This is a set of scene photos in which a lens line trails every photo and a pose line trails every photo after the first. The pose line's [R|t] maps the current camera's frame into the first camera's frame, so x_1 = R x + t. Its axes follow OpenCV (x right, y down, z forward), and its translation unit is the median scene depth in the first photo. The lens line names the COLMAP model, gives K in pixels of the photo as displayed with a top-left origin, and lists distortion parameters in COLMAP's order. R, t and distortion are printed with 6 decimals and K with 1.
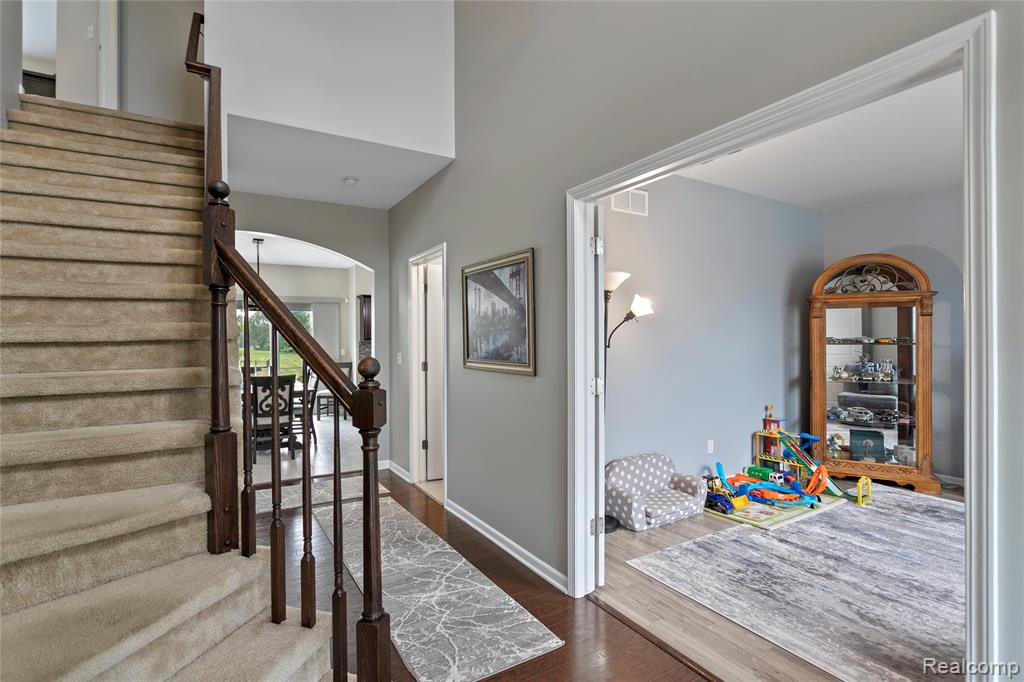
lens RADIAL K [[489.8, 0, 502.3], [0, 489.8, 345.9], [0, 0, 1]] dist [-0.010792, 0.001414]
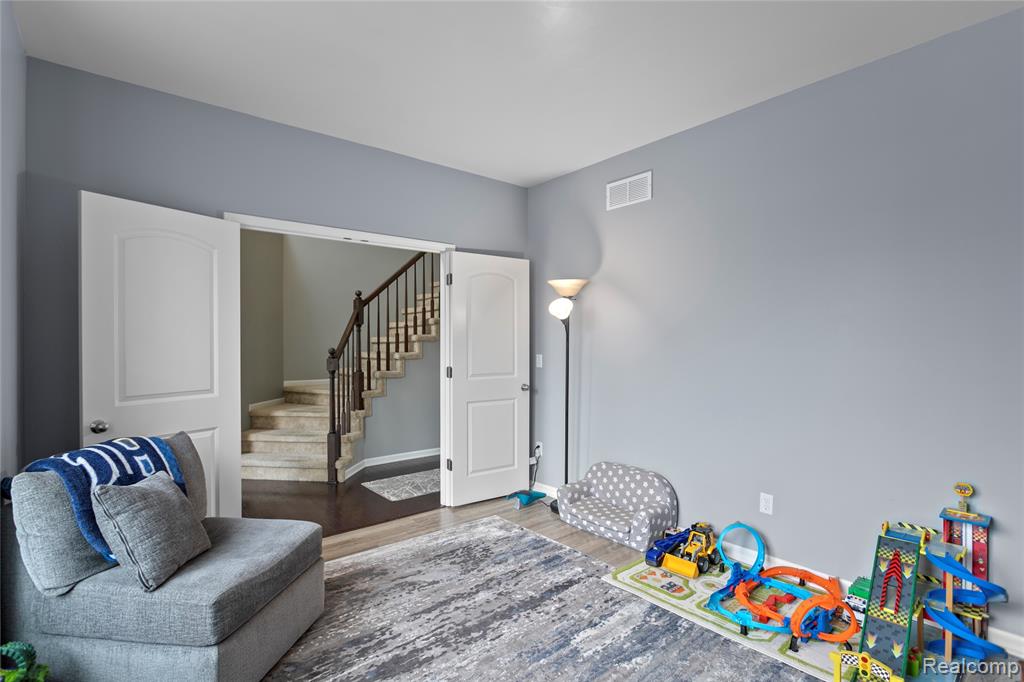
lens RADIAL K [[489.8, 0, 503.0], [0, 489.8, 340.1], [0, 0, 1]] dist [-0.010792, 0.001414]
pose [[0.157673, 0.008859, -0.987452, 1.241473], [-0.000735, 0.999961, 0.008853, -0.023562], [0.987491, -0.000670, 0.157673, 0.668342]]
